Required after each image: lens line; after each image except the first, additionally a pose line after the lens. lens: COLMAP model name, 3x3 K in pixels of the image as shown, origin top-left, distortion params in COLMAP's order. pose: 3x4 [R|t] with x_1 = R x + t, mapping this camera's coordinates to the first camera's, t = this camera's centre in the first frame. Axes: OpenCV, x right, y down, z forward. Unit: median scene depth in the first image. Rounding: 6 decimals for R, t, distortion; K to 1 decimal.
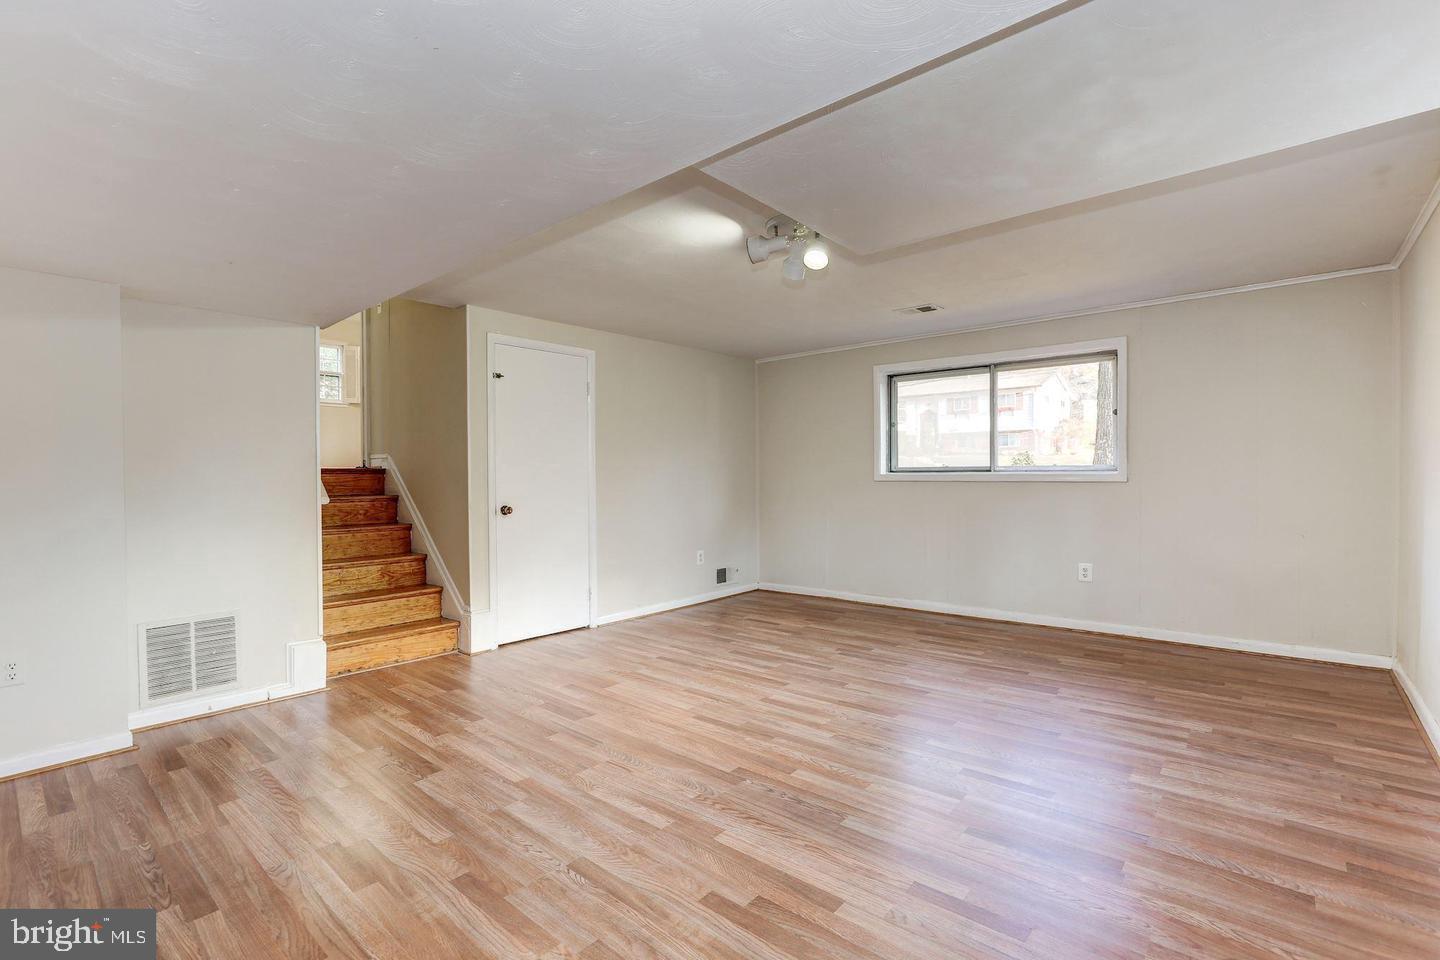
lens RADIAL K [[648.1, 0, 724.4], [0, 648.1, 477.4], [0, 0, 1]] dist [-0.046979, 0.022881]
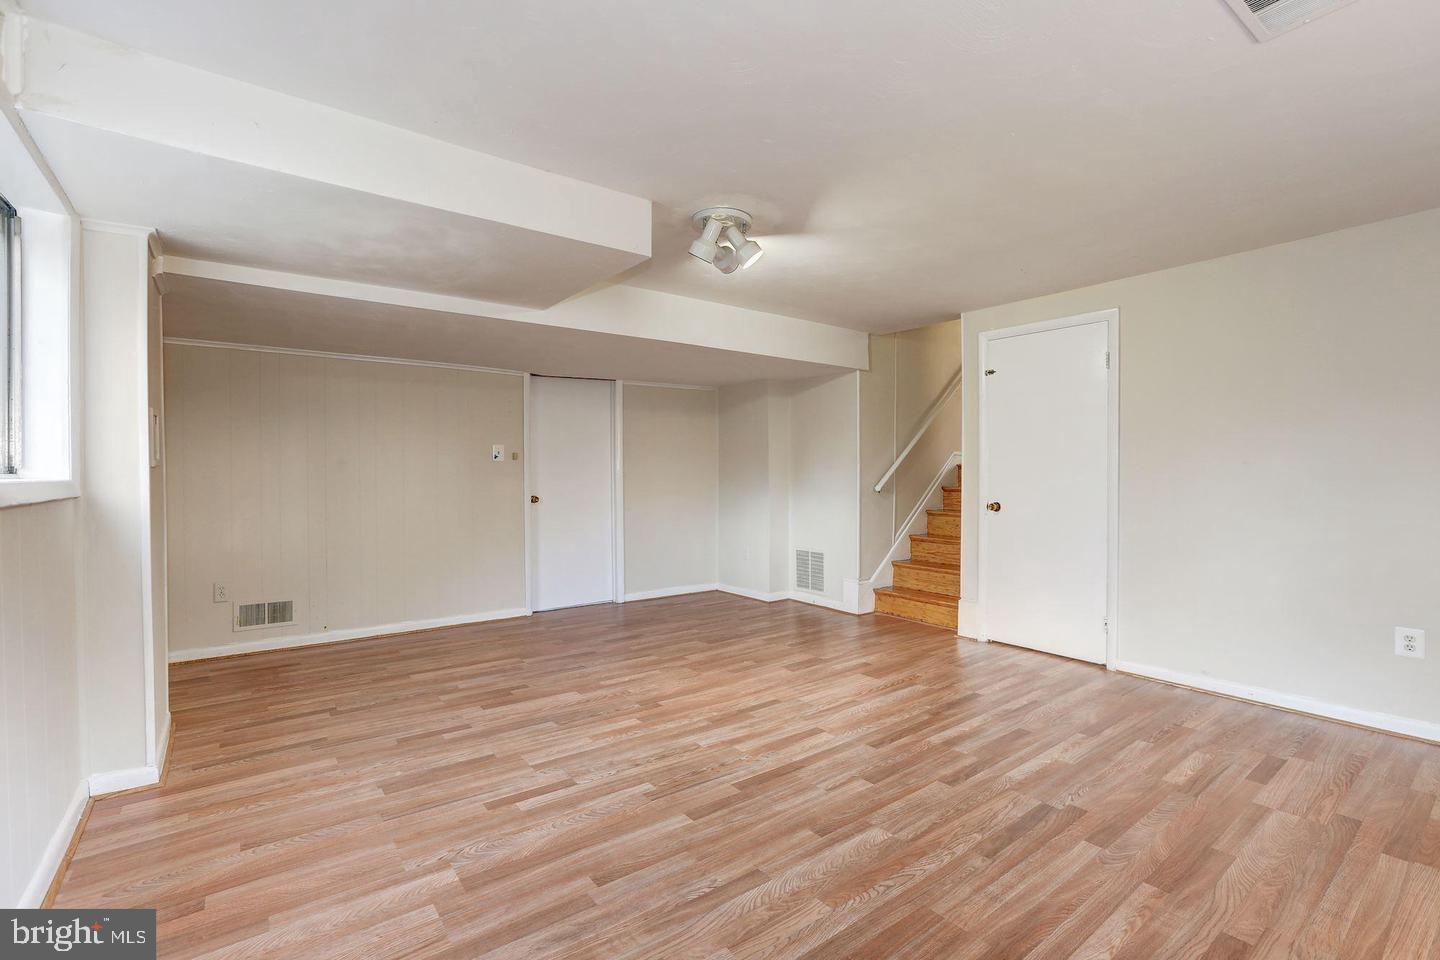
lens RADIAL K [[648.1, 0, 724.4], [0, 648.1, 477.4], [0, 0, 1]] dist [-0.046979, 0.022881]
pose [[-0.201831, 0.016738, -0.979277, 1.032461], [-0.002297, 0.999843, 0.017563, -0.014797], [0.979418, 0.005794, -0.201761, 1.153838]]
